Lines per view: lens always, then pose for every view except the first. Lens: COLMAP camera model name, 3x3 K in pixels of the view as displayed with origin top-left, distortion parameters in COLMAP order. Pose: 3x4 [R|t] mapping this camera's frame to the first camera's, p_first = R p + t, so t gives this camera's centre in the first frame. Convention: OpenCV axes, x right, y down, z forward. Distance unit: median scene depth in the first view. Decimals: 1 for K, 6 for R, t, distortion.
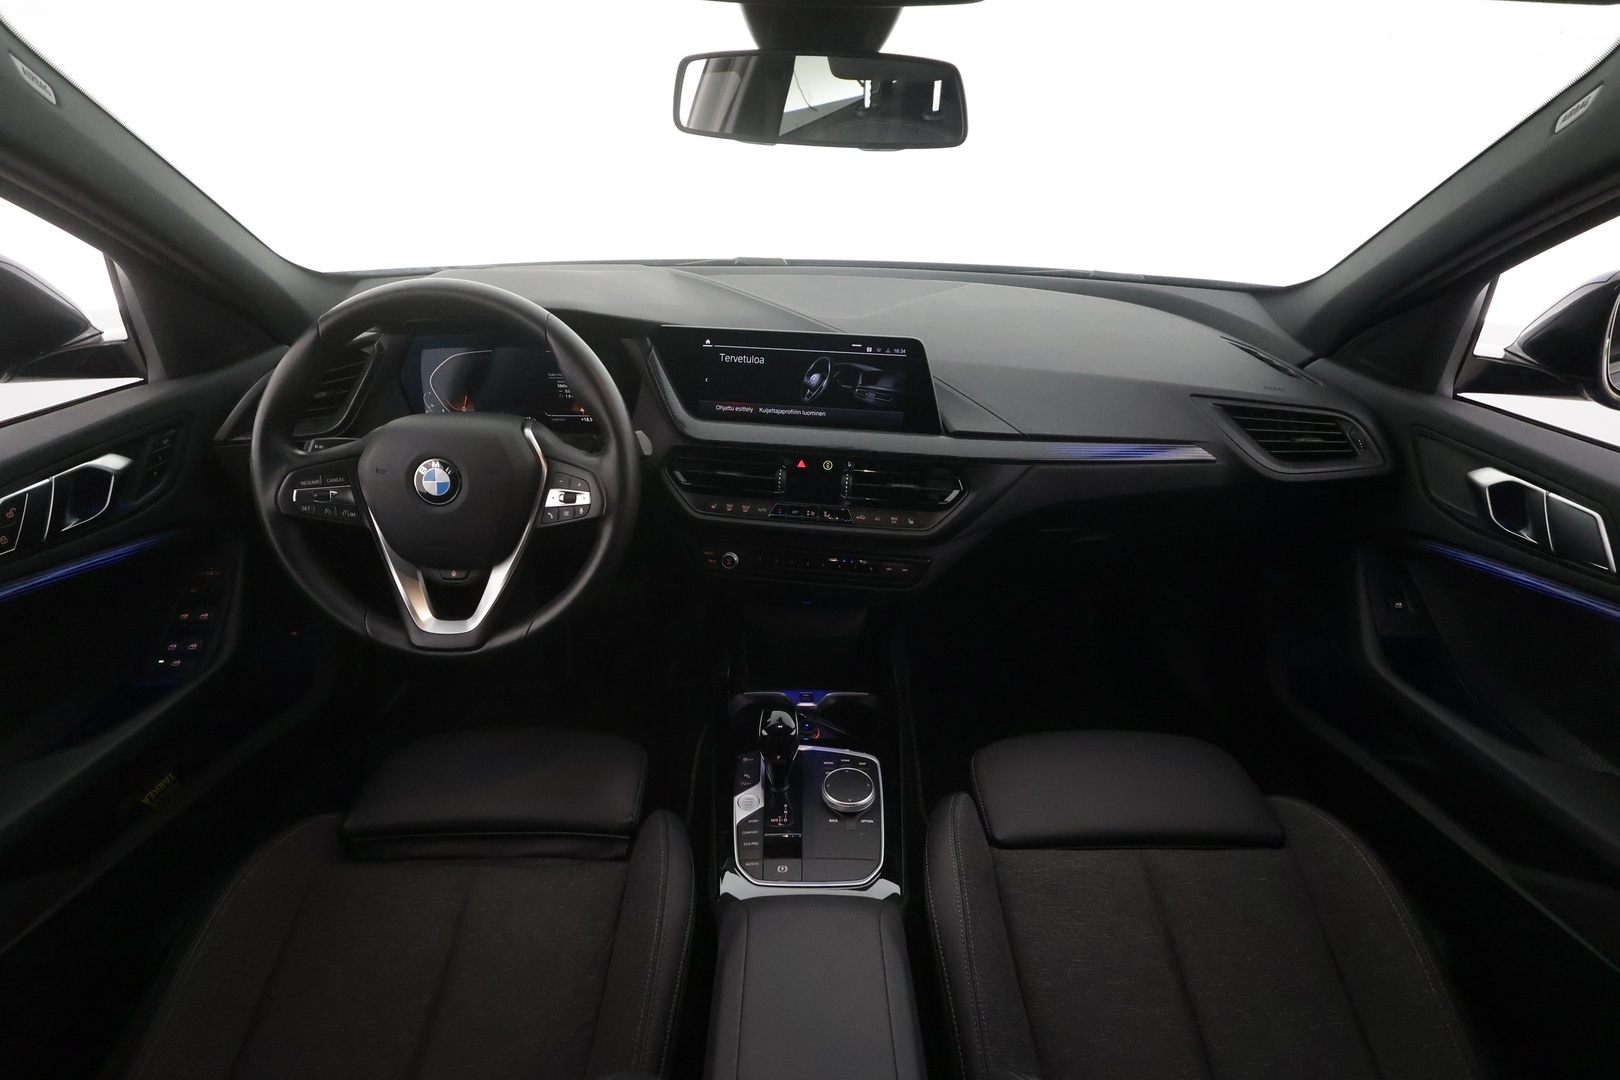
lens RADIAL K [[821.1, 0, 810.0], [0, 821.1, 540.0], [0, 0, 1]] dist [0.001018, 0.000364]
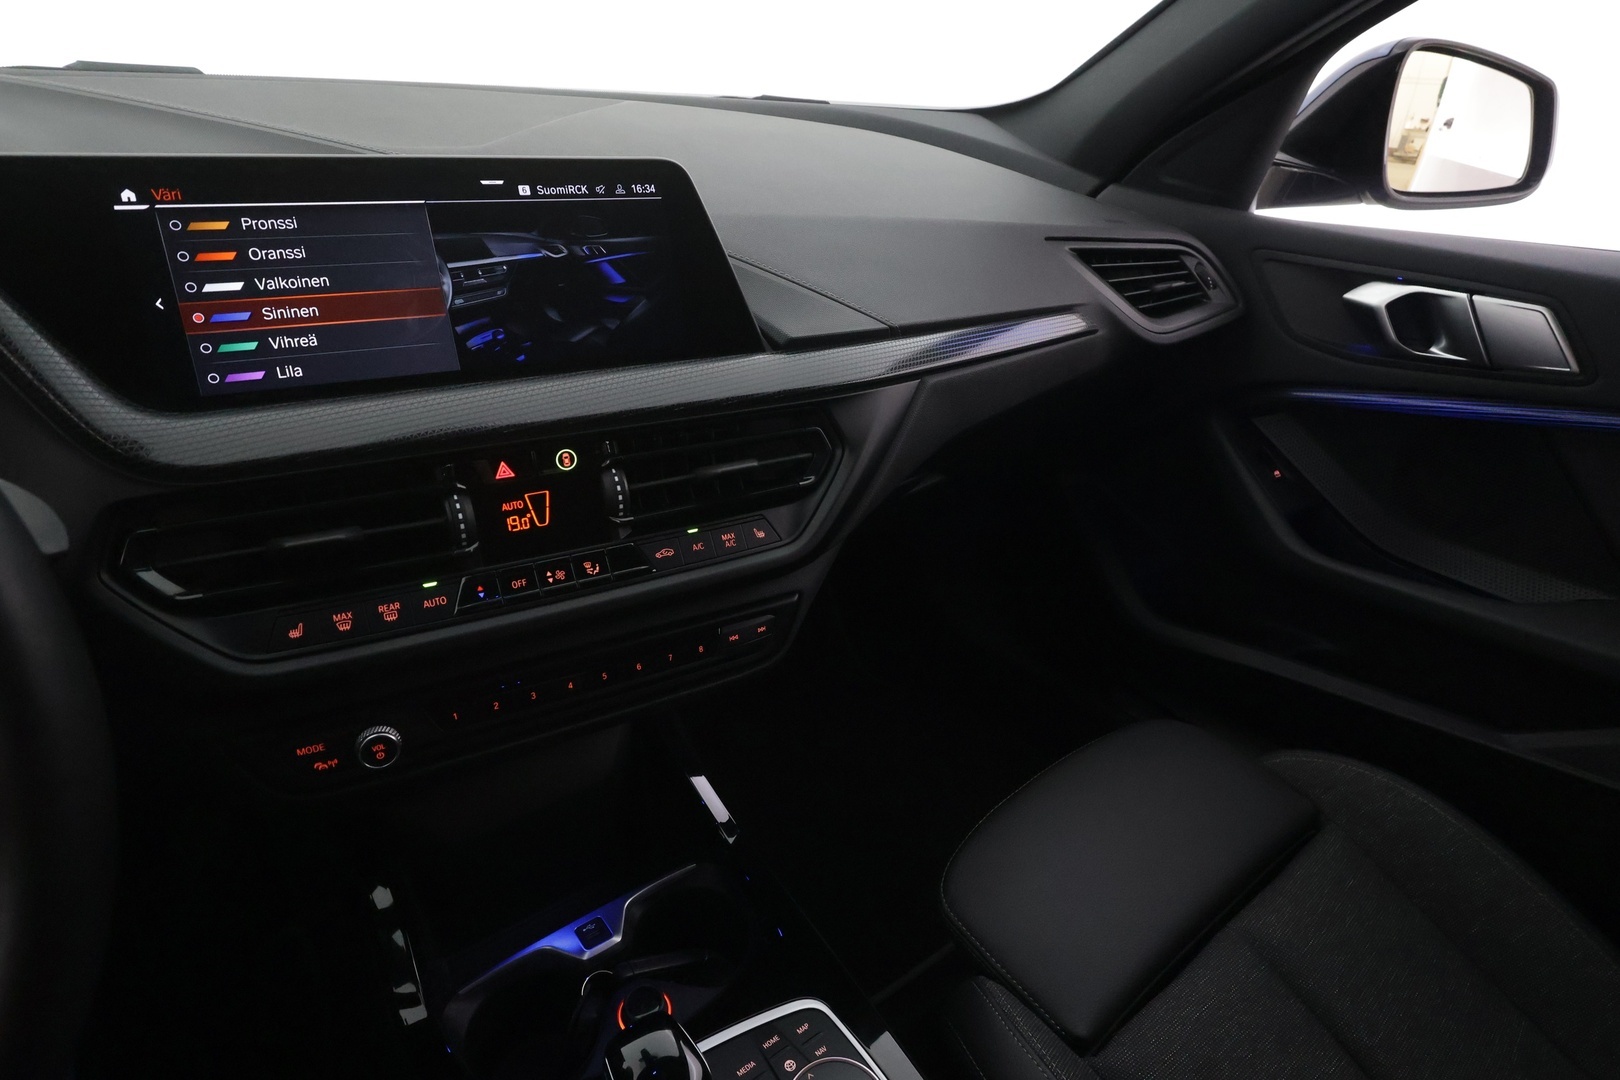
lens RADIAL K [[867.7, 0, 810.0], [0, 867.7, 540.0], [0, 0, 1]] dist [-0.004316, -0.001118]
pose [[0.788677, -0.269166, 0.552755, -0.142483], [0.246295, 0.962097, 0.117080, -0.071769], [-0.563318, 0.043802, 0.825078, 0.546343]]
